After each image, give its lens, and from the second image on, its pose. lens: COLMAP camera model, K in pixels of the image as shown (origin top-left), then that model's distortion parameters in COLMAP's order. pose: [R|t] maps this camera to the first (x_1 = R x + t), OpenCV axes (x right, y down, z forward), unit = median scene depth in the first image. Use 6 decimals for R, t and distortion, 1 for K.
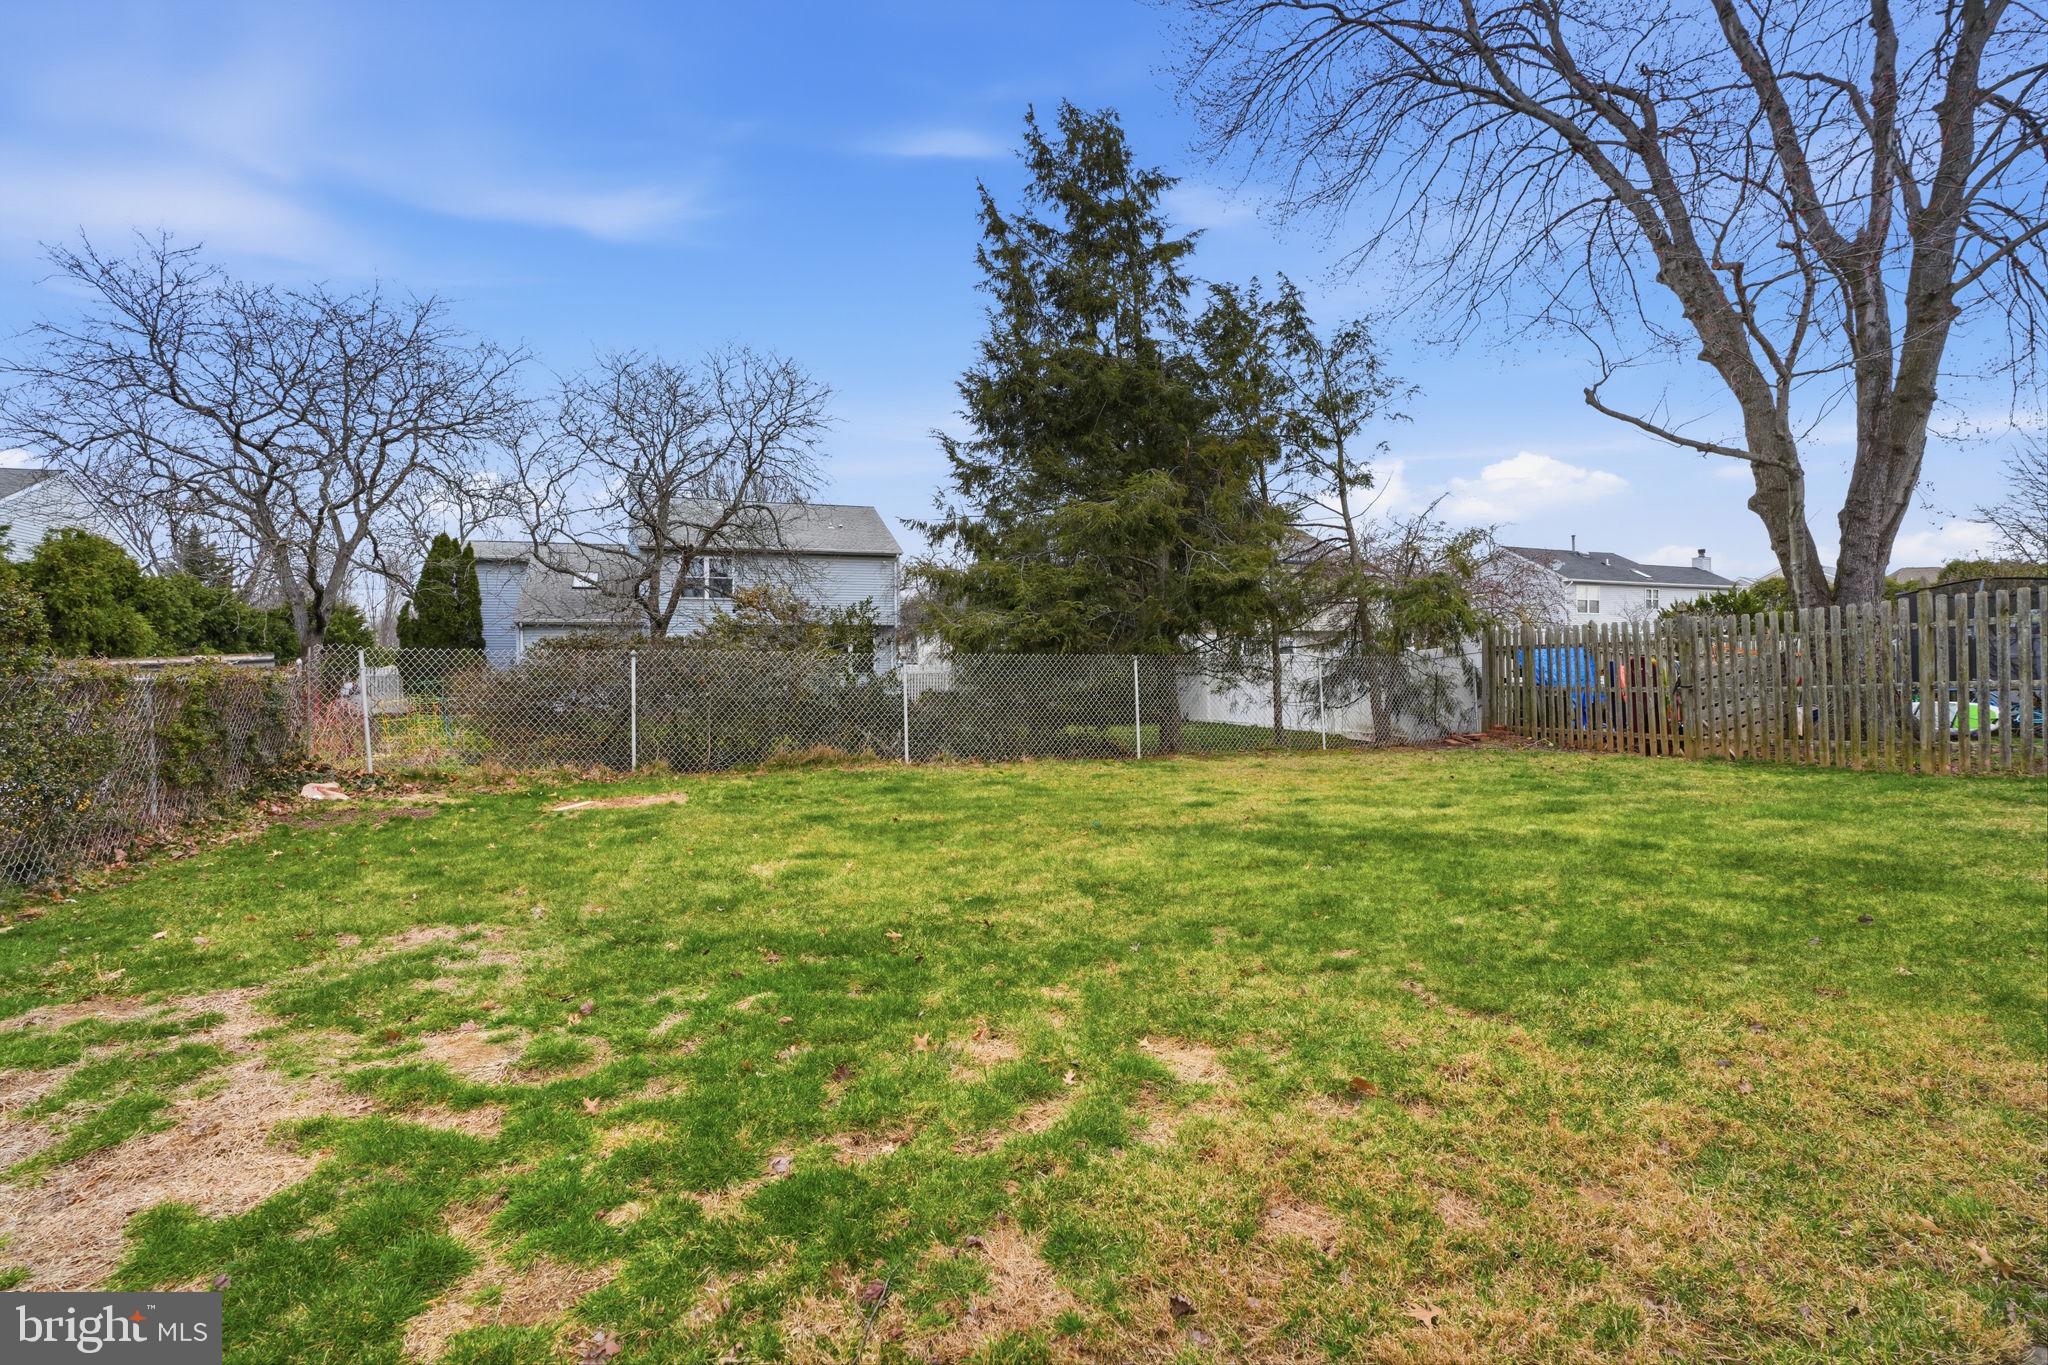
lens RADIAL K [[939.2, 0, 1018.6], [0, 939.2, 675.1], [0, 0, 1]] dist [-0.075588, 0.028595]
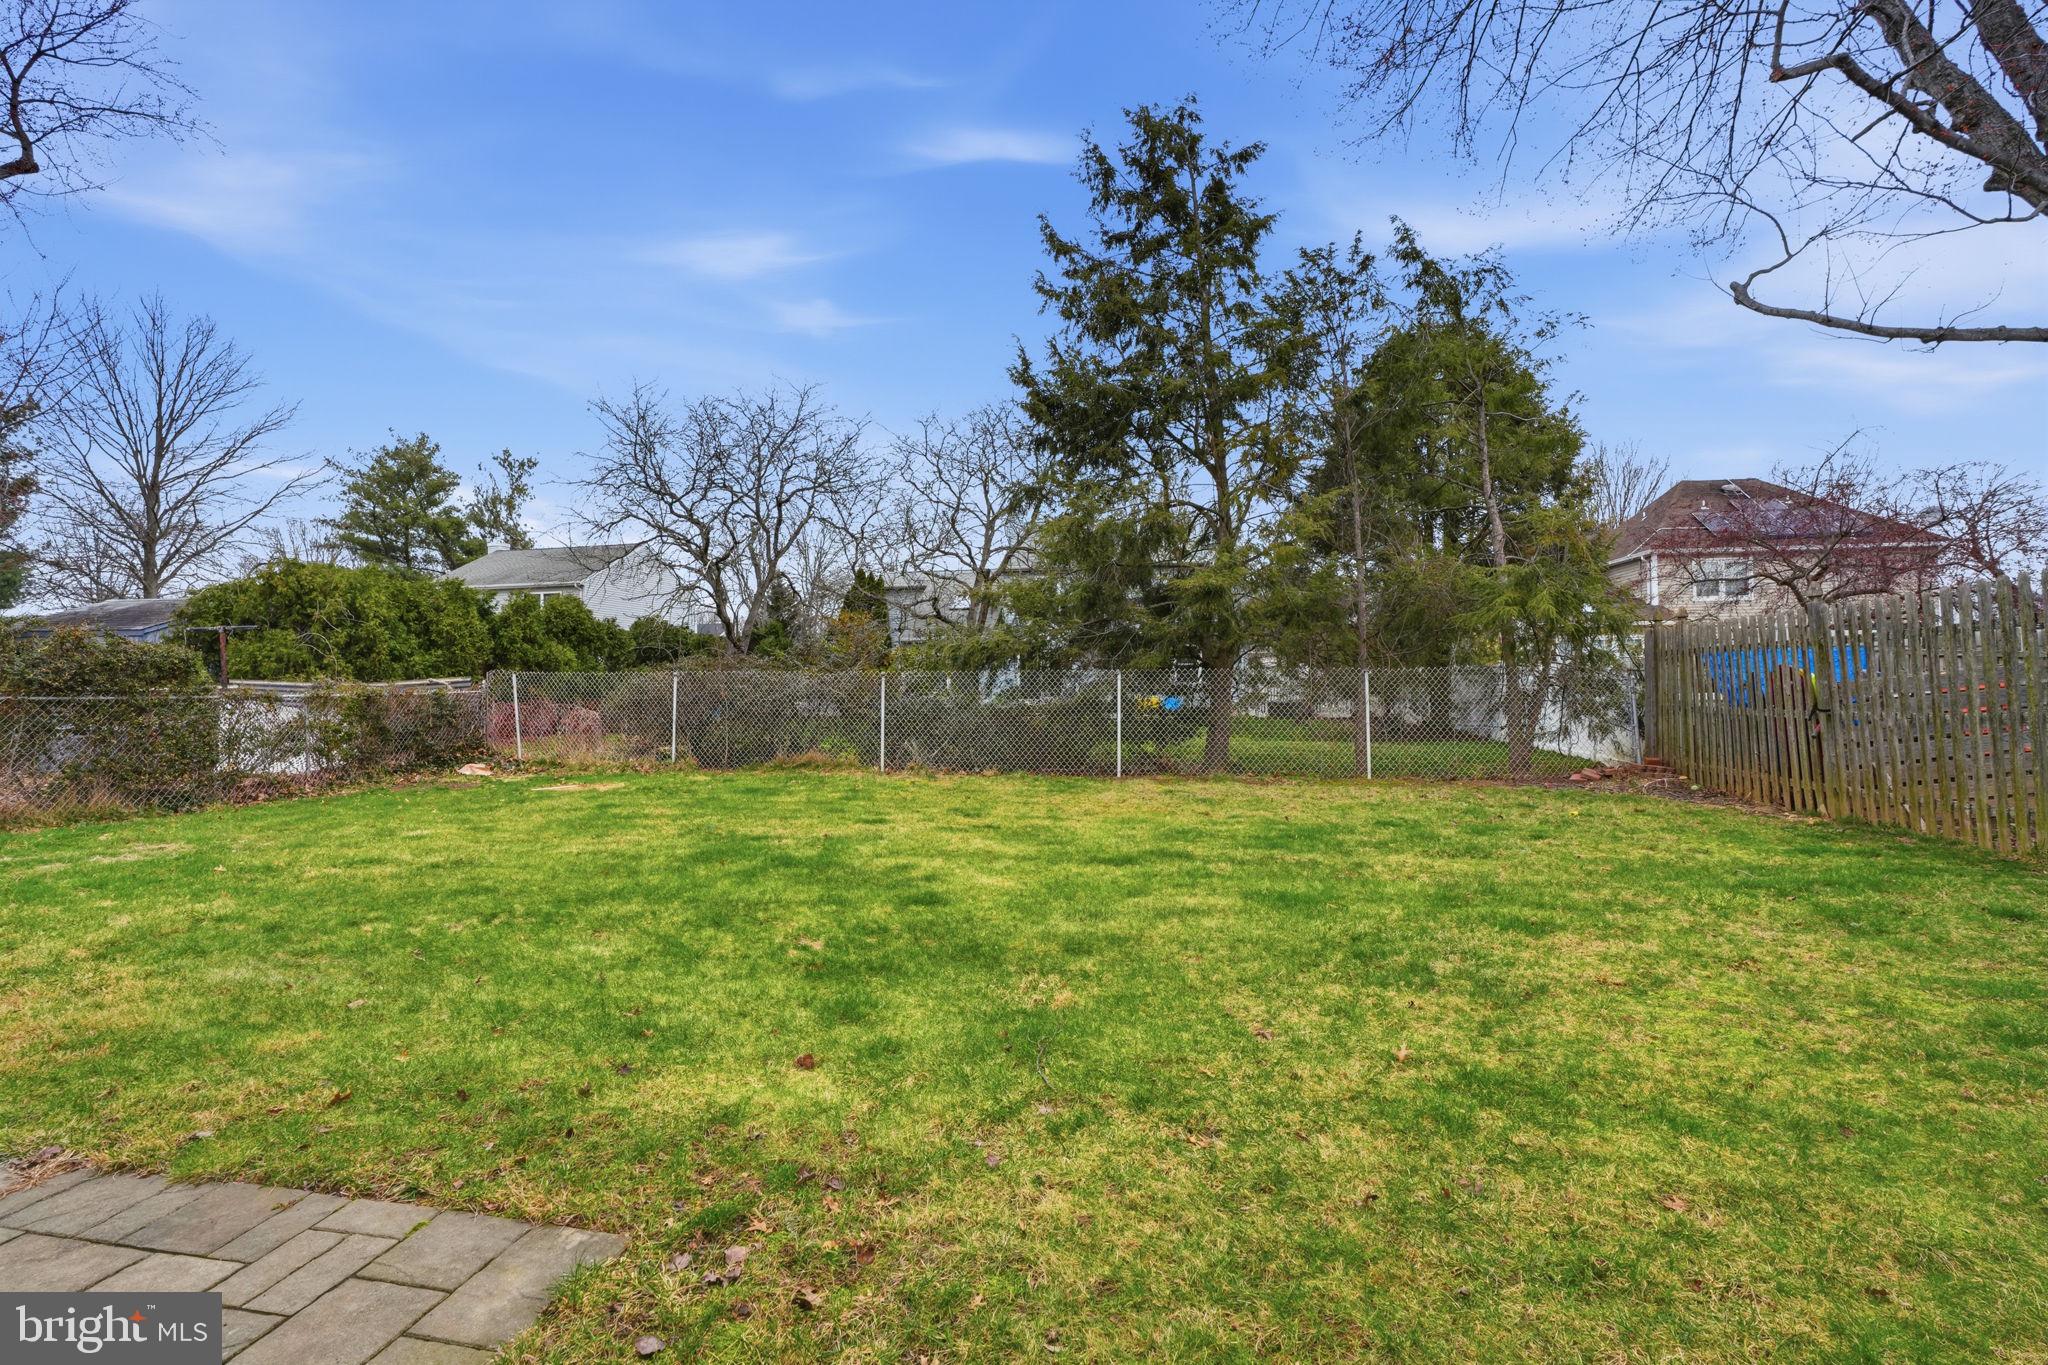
lens RADIAL K [[939.2, 0, 1018.6], [0, 939.2, 675.1], [0, 0, 1]] dist [-0.075588, 0.028595]
pose [[0.842462, -0.000020, -0.538756, 0.515103], [-0.006163, 0.999934, -0.009675, -0.002484], [0.538720, 0.011471, 0.842406, 0.119606]]
